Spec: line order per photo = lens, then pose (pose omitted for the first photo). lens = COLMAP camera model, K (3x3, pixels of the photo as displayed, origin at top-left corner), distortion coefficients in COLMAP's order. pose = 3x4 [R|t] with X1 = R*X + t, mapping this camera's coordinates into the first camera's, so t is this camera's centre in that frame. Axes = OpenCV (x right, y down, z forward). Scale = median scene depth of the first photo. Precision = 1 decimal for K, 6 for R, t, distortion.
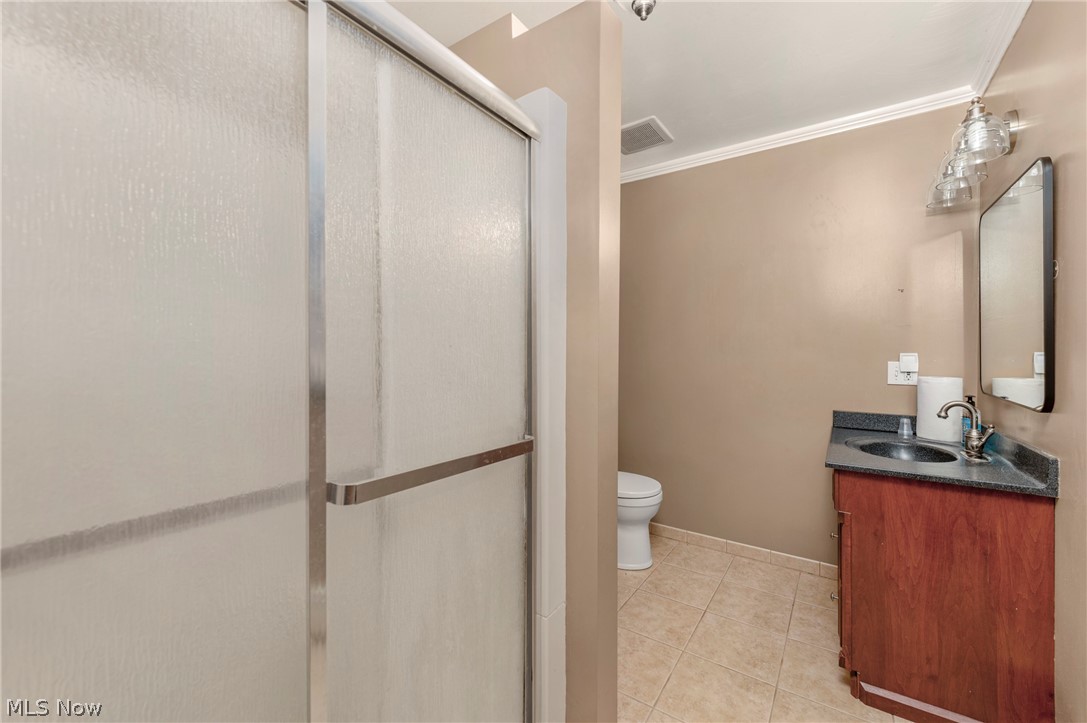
lens RADIAL K [[443.2, 0, 539.2], [0, 443.2, 353.7], [0, 0, 1]] dist [0.002022, 0.000093]
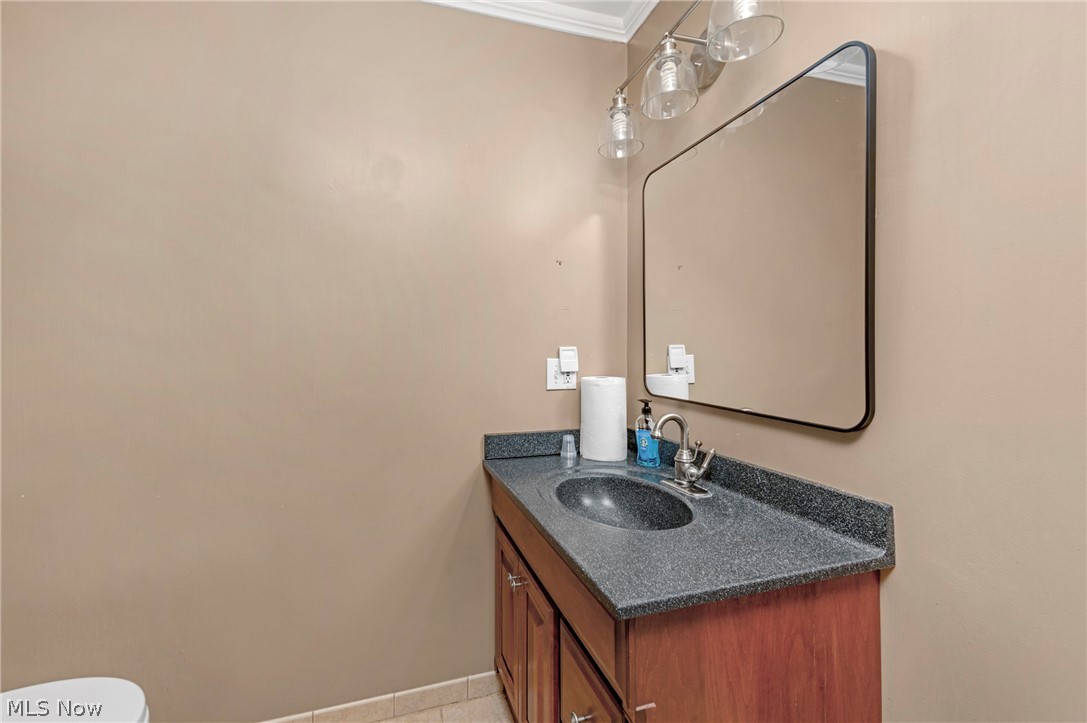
lens RADIAL K [[443.2, 0, 539.2], [0, 443.2, 353.7], [0, 0, 1]] dist [0.002022, 0.000093]
pose [[0.594893, -0.009111, 0.803753, 0.220925], [0.007232, 0.999956, 0.005982, 0.006101], [-0.803772, 0.002254, 0.594933, 0.649570]]
